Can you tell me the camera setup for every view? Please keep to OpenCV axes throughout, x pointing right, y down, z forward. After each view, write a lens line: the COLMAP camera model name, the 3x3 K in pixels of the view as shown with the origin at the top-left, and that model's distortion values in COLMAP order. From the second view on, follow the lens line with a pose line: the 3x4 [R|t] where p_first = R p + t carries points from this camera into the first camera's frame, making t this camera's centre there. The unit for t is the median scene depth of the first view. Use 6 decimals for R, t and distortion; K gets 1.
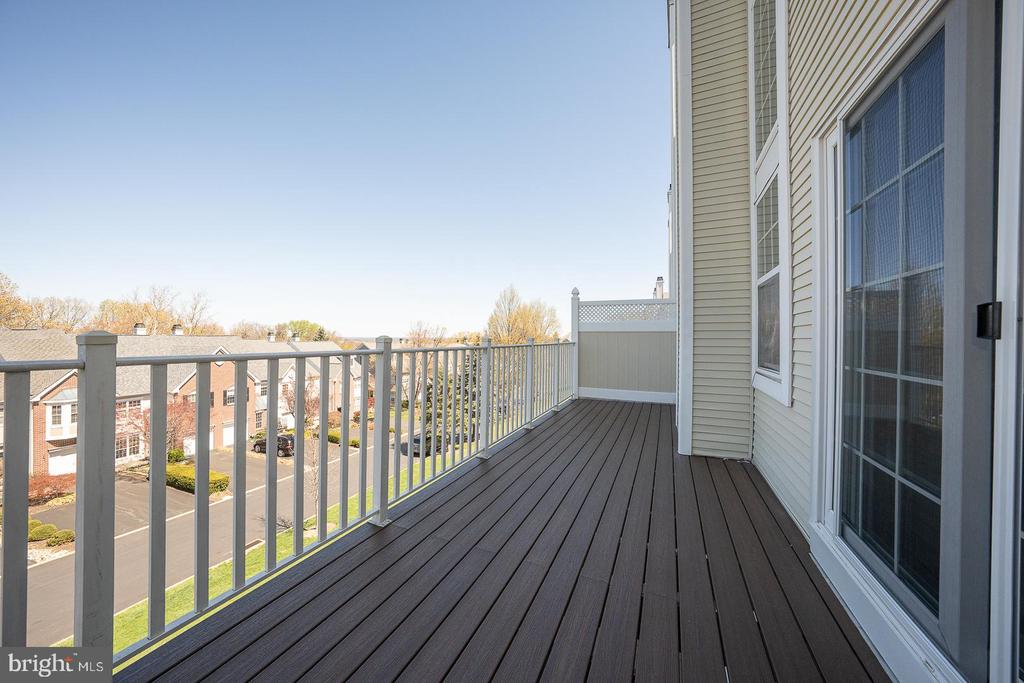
lens RADIAL K [[351.5, 0, 507.1], [0, 351.5, 341.6], [0, 0, 1]] dist [-0.013702, 0.002230]
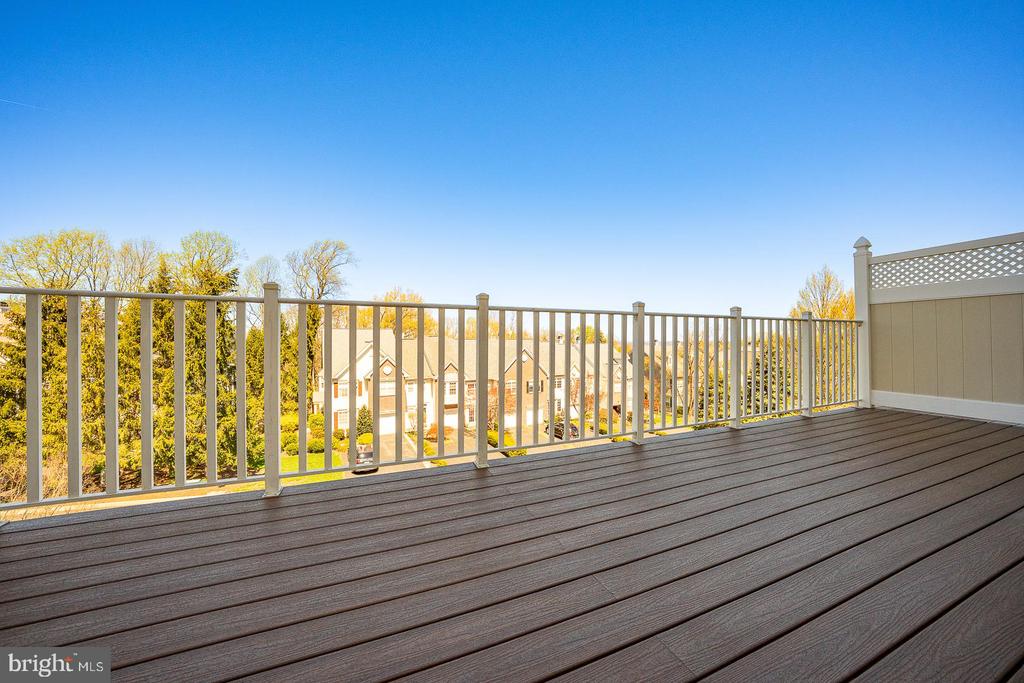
lens RADIAL K [[351.5, 0, 511.8], [0, 351.5, 341.1], [0, 0, 1]] dist [-0.013702, 0.002230]
pose [[0.743084, -0.007126, -0.669160, 0.428001], [0.001687, 0.999960, -0.008774, 0.136260], [0.669196, 0.005391, 0.743066, 0.242356]]
